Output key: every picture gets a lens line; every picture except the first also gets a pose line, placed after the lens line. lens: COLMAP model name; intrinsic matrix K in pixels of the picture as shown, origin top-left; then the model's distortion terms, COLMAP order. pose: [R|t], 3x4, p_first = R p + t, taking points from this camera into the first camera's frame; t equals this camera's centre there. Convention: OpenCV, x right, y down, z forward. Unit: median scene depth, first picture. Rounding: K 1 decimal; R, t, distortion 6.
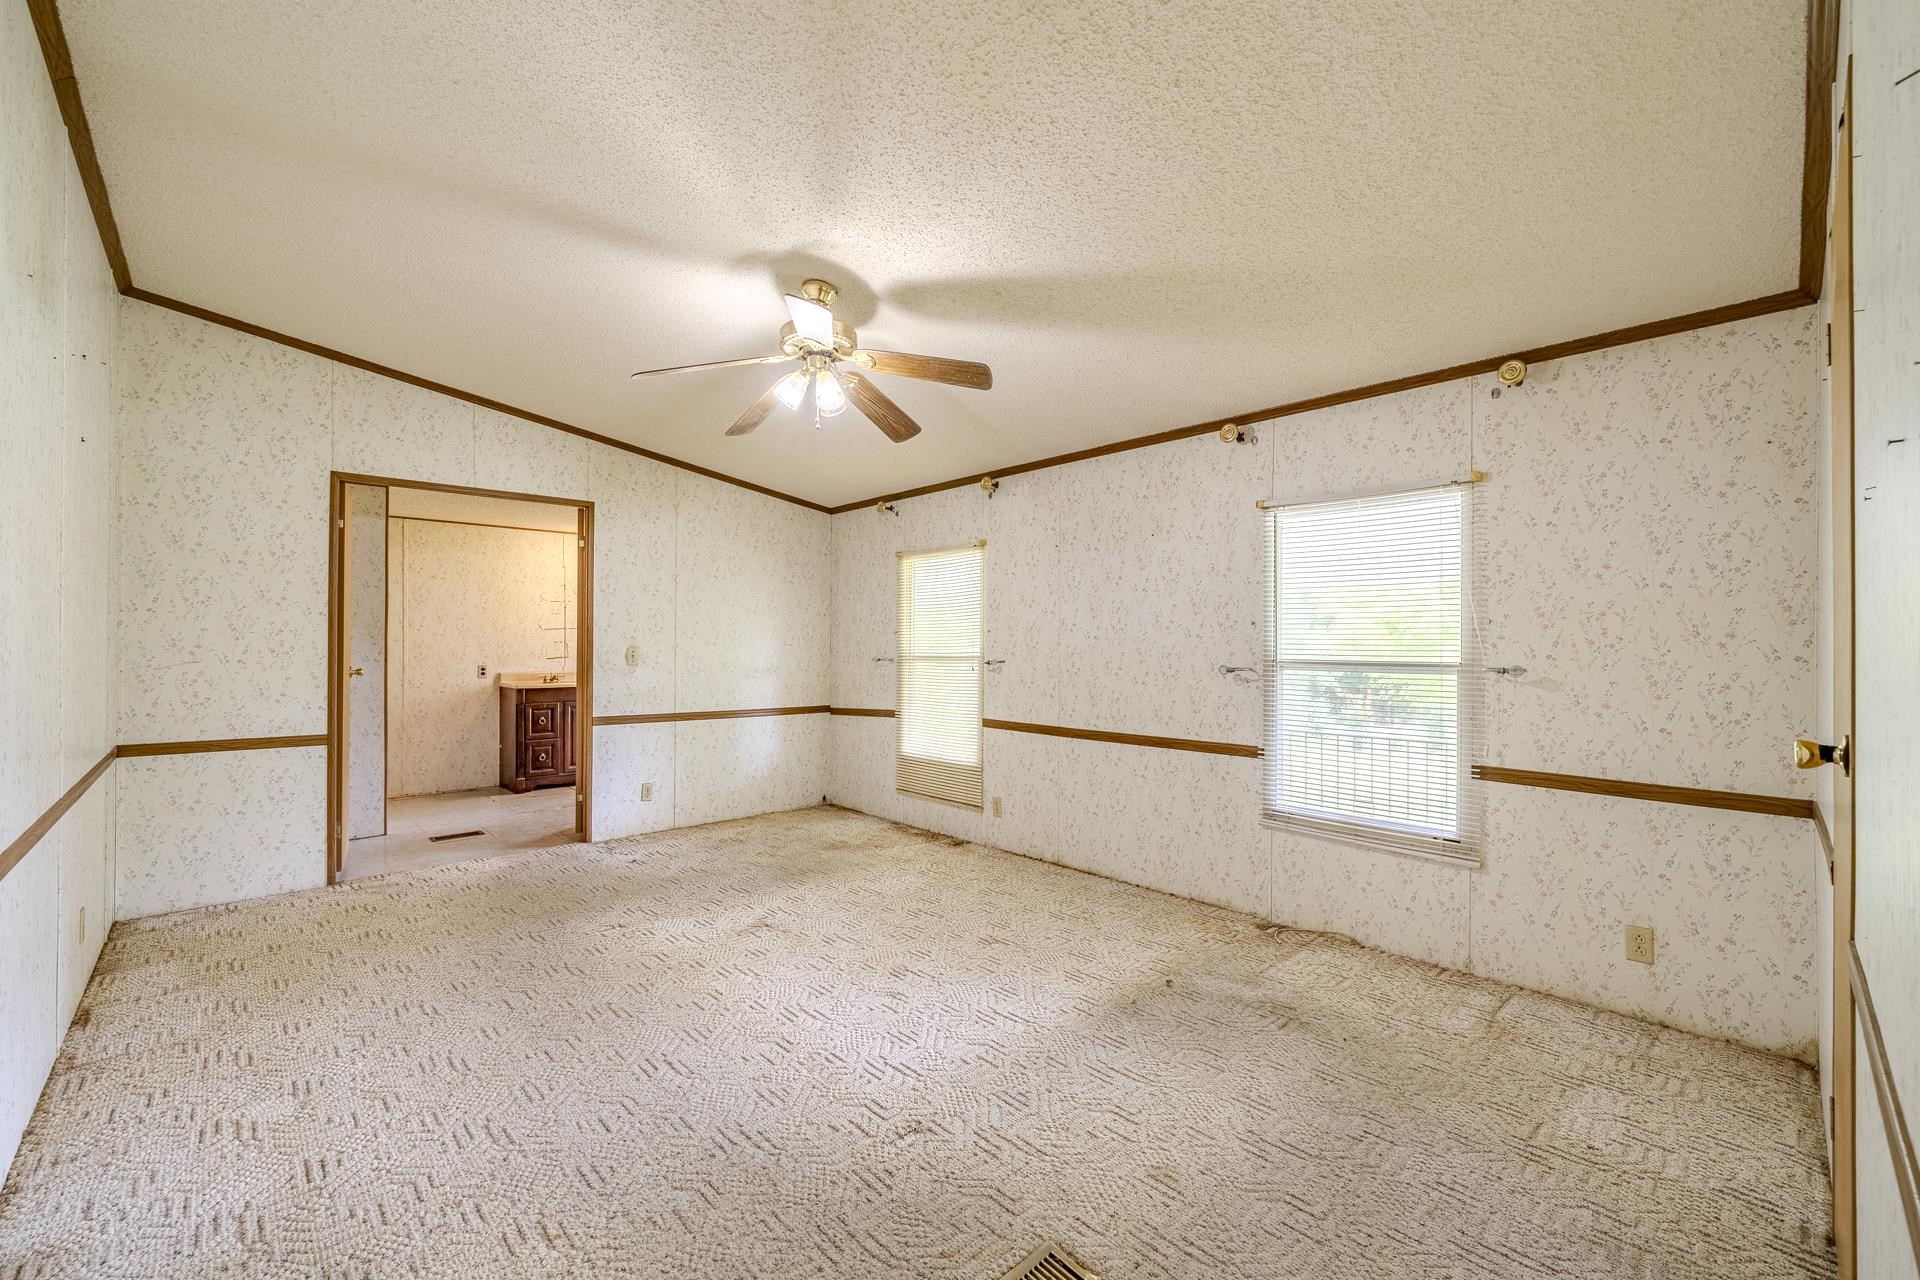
lens RADIAL K [[768.7, 0, 960.0], [0, 768.7, 640.0], [0, 0, 1]] dist [-0.008663, 0.000131]
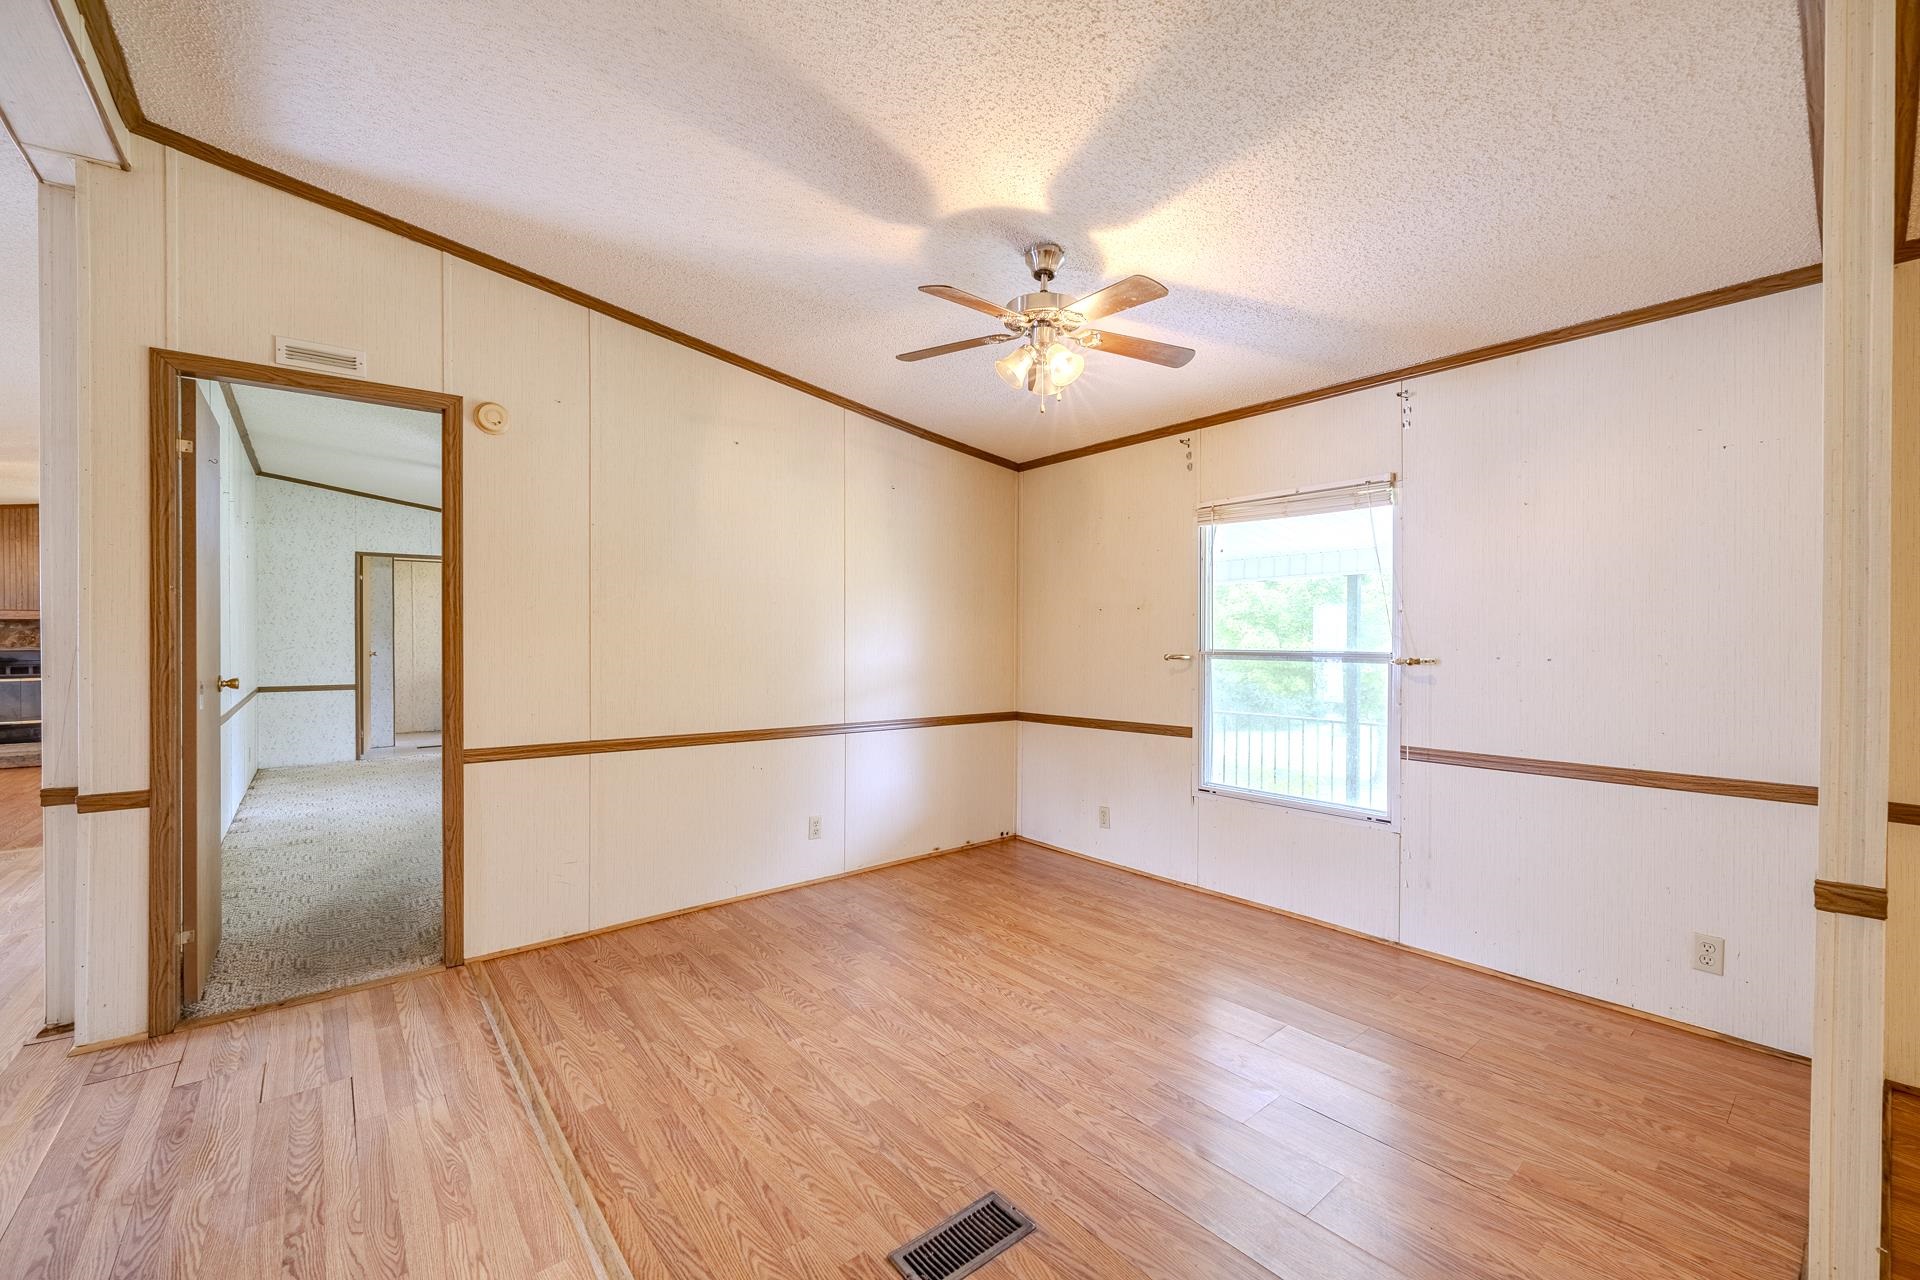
lens RADIAL K [[790.1, 0, 960.0], [0, 790.1, 640.0], [0, 0, 1]] dist [0.001582, 0.000094]
pose [[0.998877, -0.003354, -0.047257, 0.689328], [0.003971, 0.999908, 0.012961, -0.009632], [0.047209, -0.013134, 0.998799, -0.802637]]
